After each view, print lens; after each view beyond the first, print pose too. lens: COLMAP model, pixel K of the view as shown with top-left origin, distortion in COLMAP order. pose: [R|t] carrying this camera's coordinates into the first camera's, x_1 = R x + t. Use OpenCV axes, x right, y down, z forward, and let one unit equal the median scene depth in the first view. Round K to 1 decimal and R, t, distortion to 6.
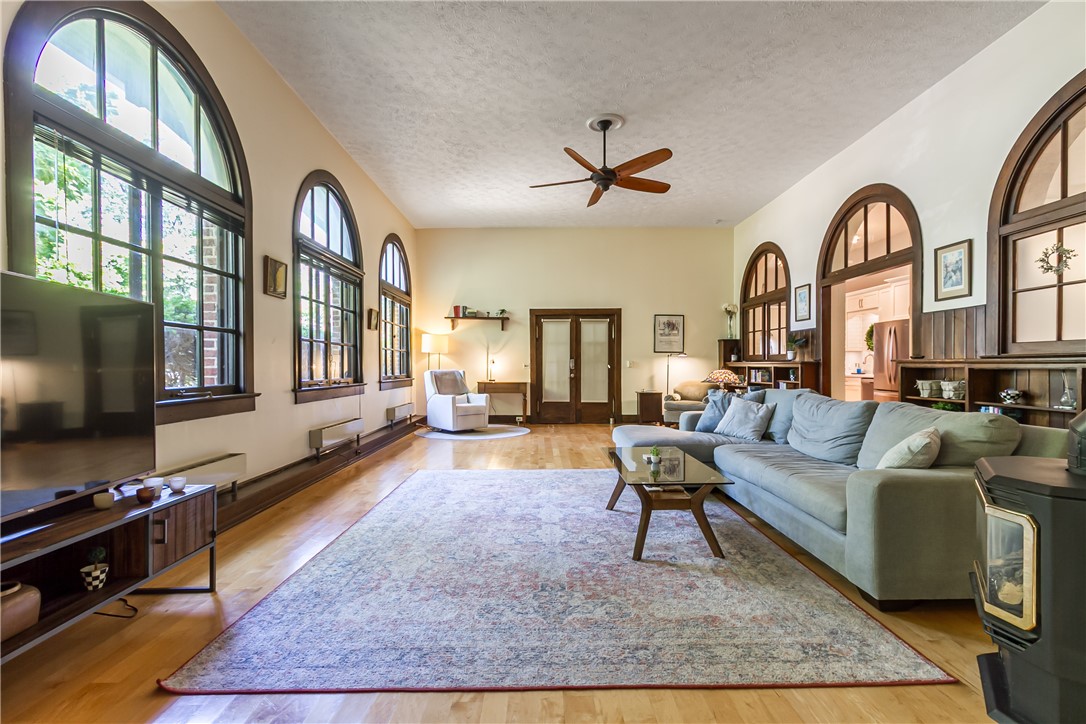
lens RADIAL K [[495.7, 0, 547.0], [0, 495.7, 369.7], [0, 0, 1]] dist [0.014704, -0.007012]
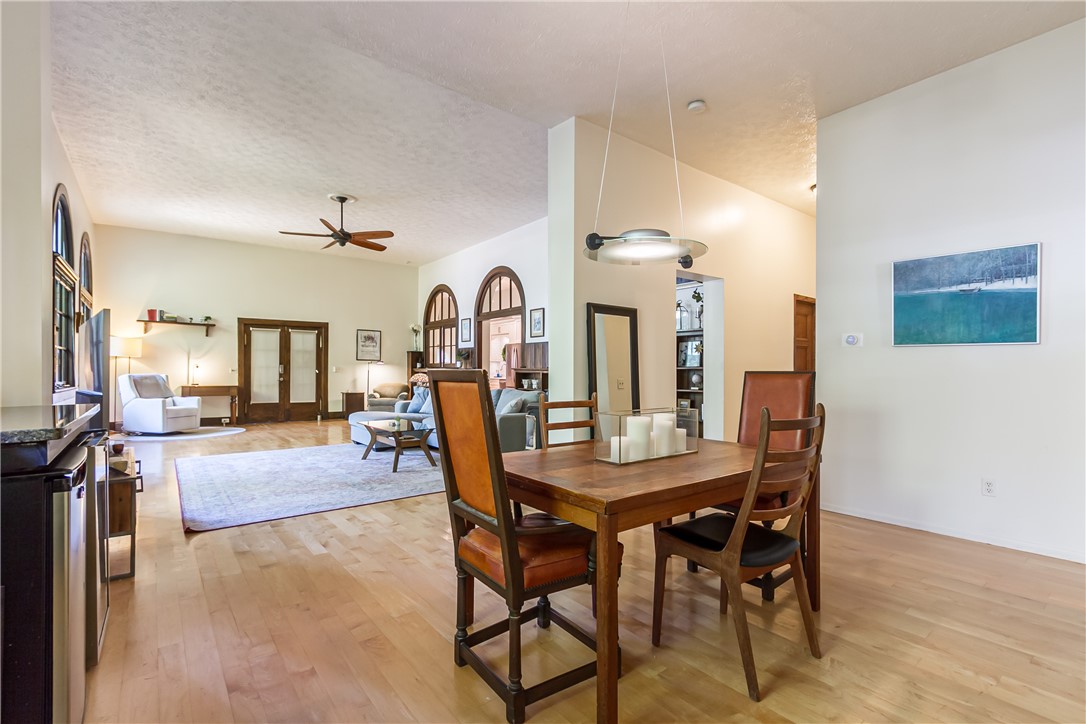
lens RADIAL K [[495.7, 0, 547.0], [0, 495.7, 369.7], [0, 0, 1]] dist [0.014704, -0.007012]
pose [[0.795093, 0.006510, 0.606452, -0.253050], [0.000259, 0.999939, -0.011074, 0.004597], [-0.606487, 0.008962, 0.795043, -0.431742]]
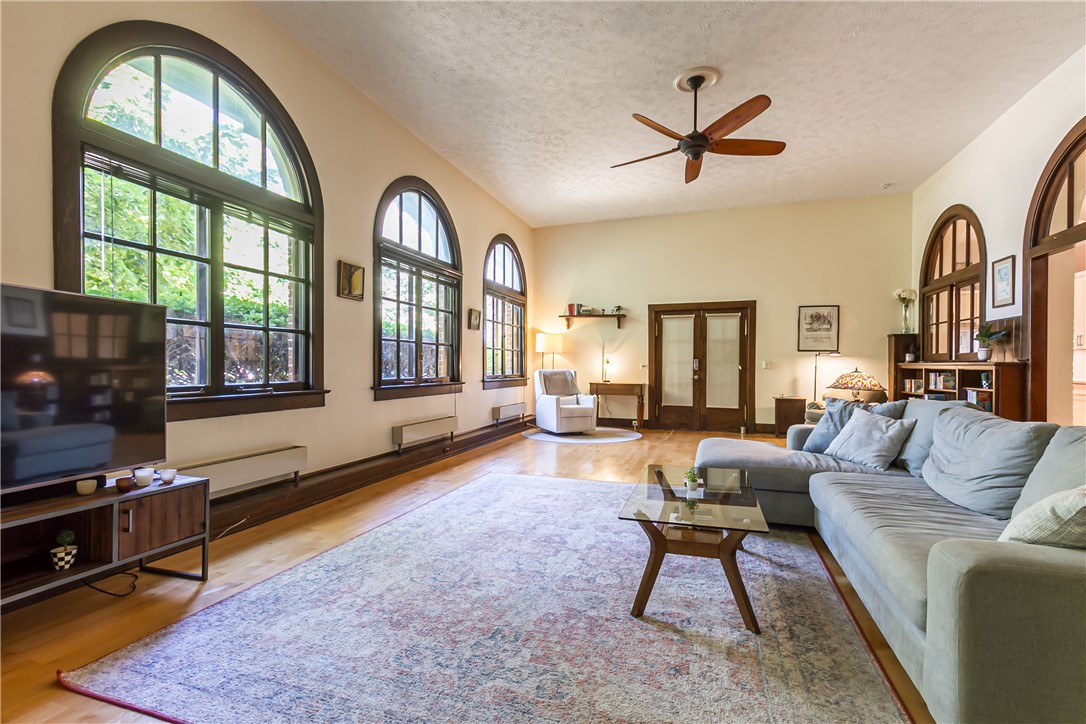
lens RADIAL K [[495.7, 0, 547.0], [0, 495.7, 369.7], [0, 0, 1]] dist [0.014704, -0.007012]
pose [[0.945082, 0.008070, -0.326732, 0.146173], [-0.008162, 0.999966, 0.001092, -0.000952], [0.326730, 0.001635, 0.945116, 0.106022]]
